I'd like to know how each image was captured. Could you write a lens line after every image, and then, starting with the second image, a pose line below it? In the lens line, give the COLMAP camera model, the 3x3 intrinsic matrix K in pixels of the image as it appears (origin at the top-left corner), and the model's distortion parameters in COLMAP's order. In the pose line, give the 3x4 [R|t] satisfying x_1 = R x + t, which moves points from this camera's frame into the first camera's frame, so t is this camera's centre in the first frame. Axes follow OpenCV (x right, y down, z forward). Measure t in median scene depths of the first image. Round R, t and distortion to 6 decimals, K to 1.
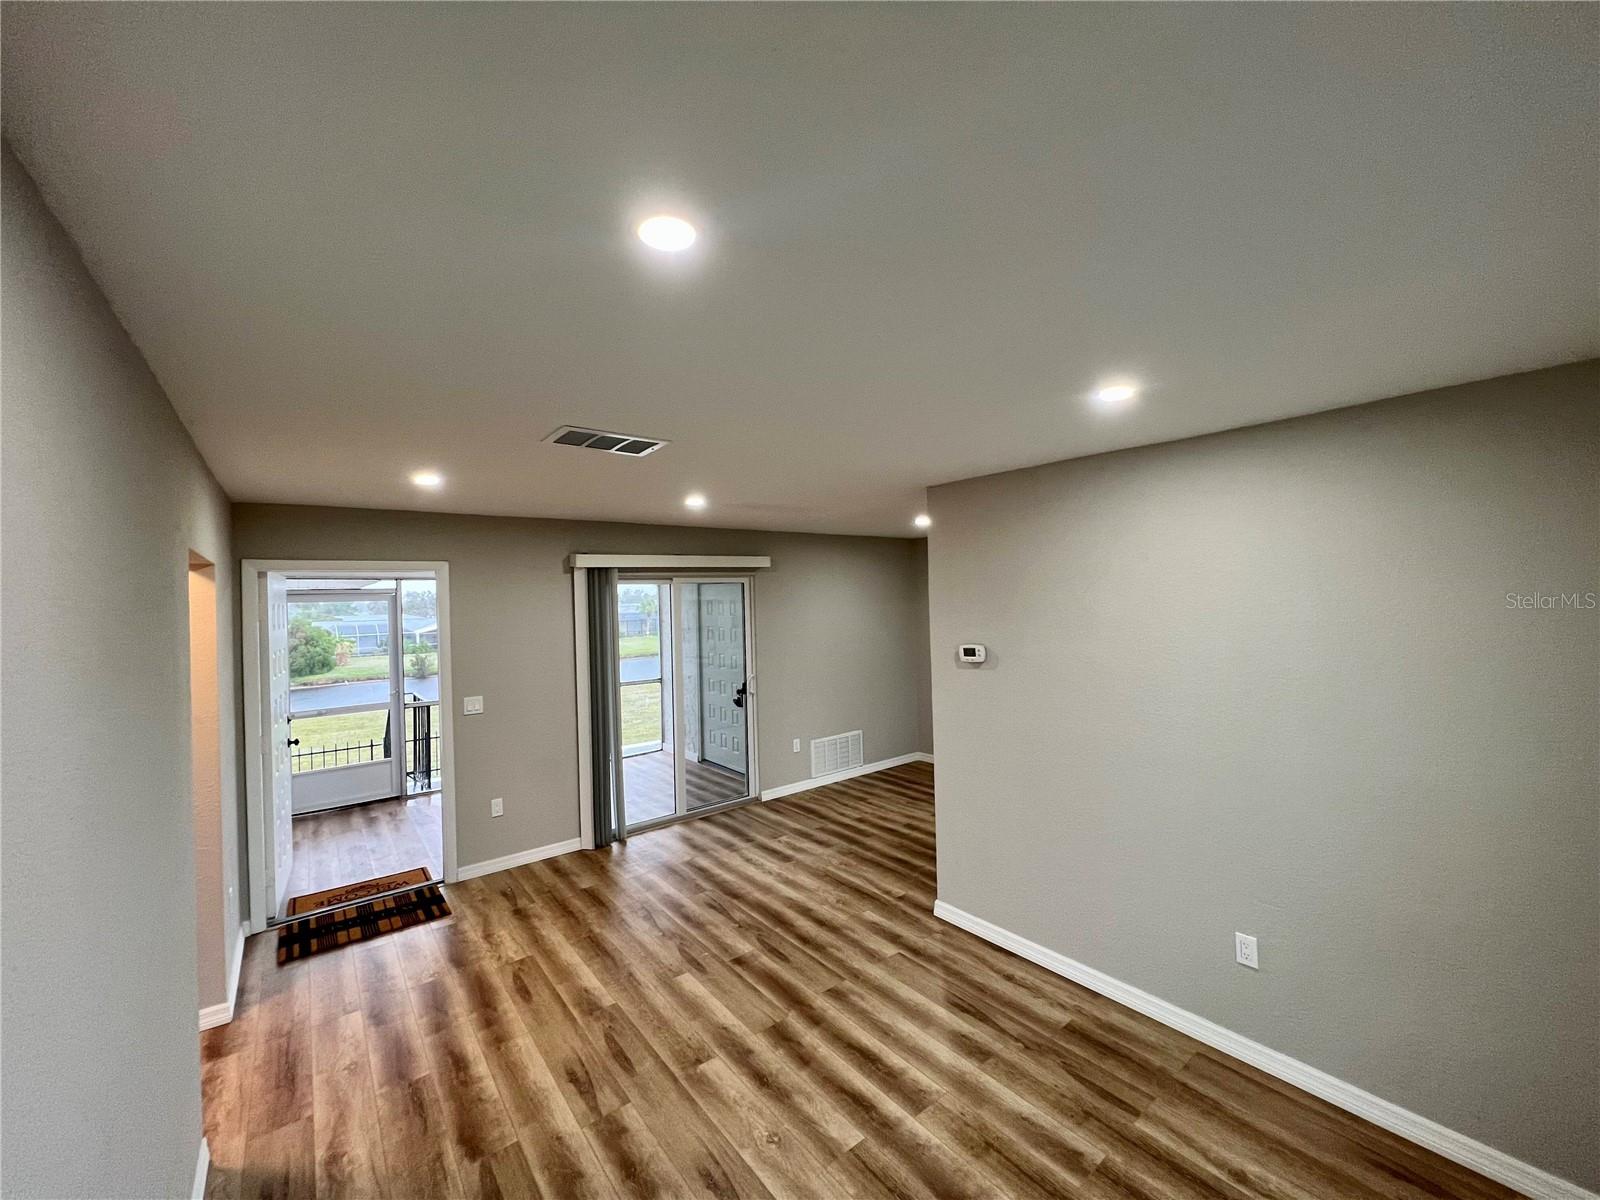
lens RADIAL K [[637.9, 0, 792.7], [0, 637.9, 597.0], [0, 0, 1]] dist [0.001015, 0.000296]
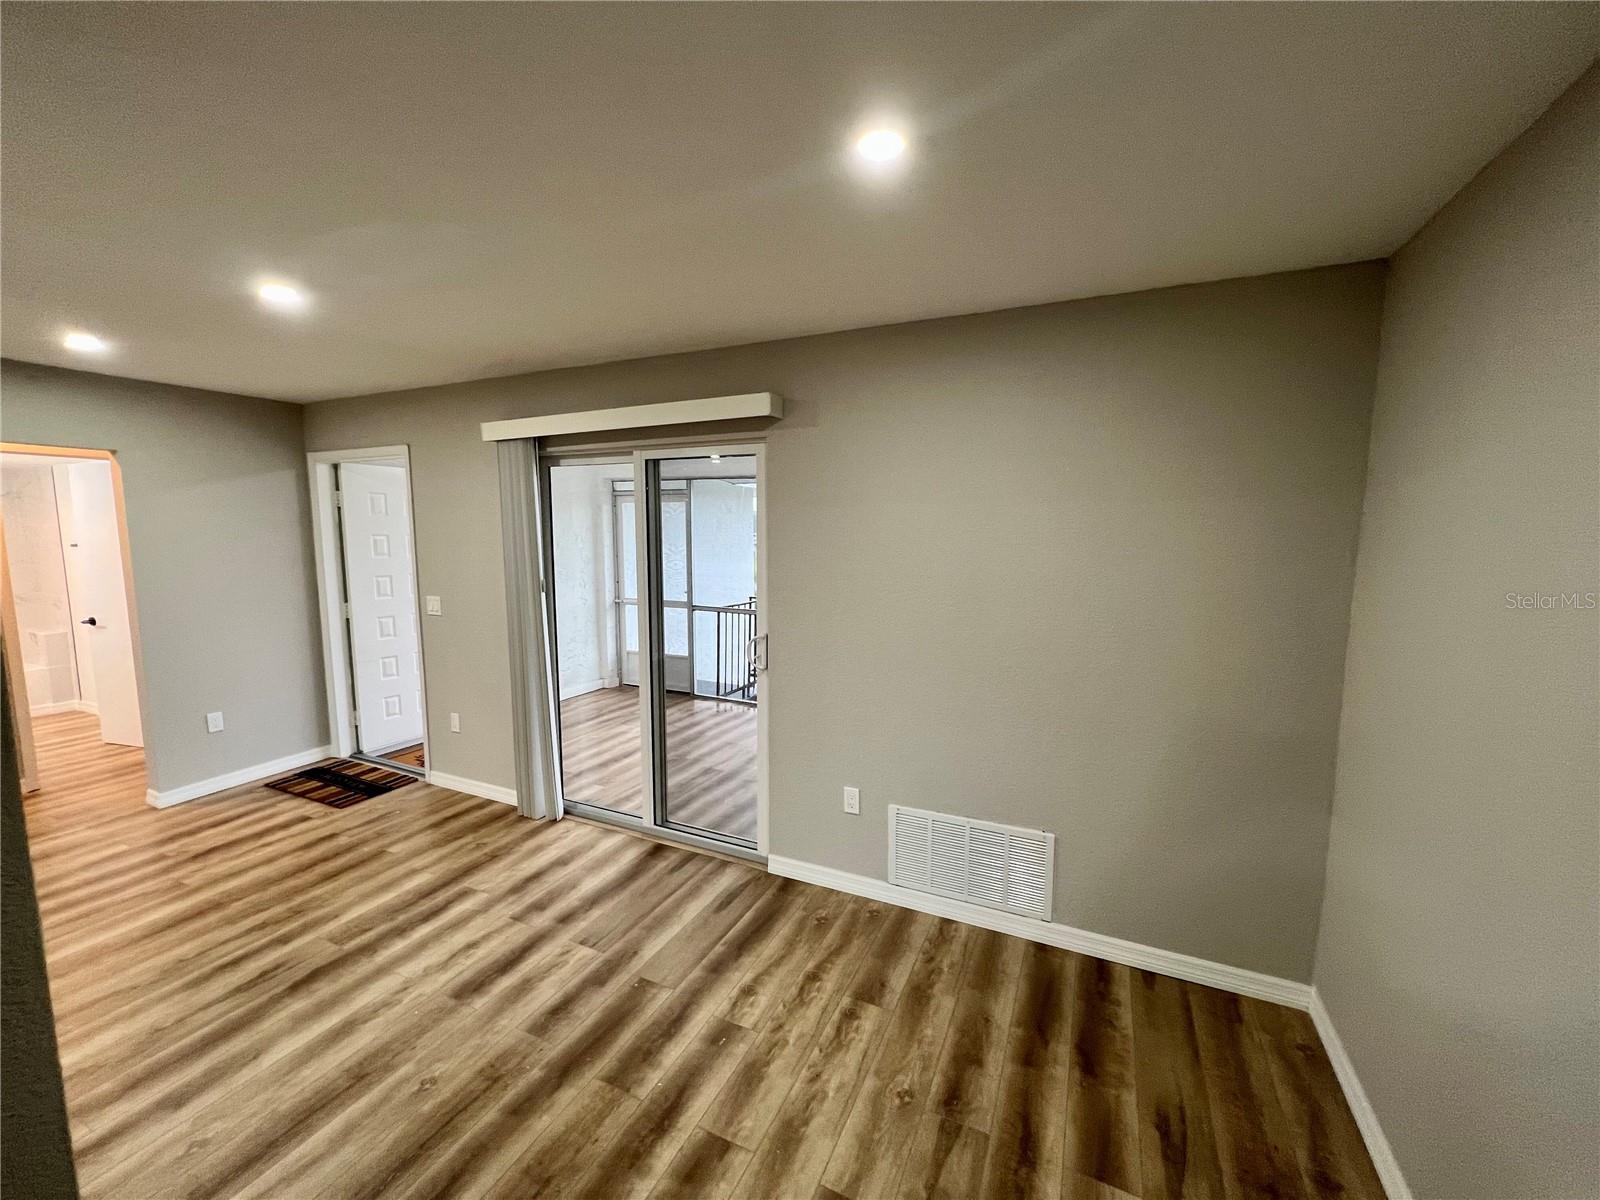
lens RADIAL K [[637.9, 0, 799.7], [0, 637.9, 607.4], [0, 0, 1]] dist [0.001015, 0.000296]
pose [[0.453219, 0.138831, -0.880522, 0.482929], [-0.013132, 0.988730, 0.149133, 0.026758], [0.891303, -0.056027, 0.449934, 0.954787]]
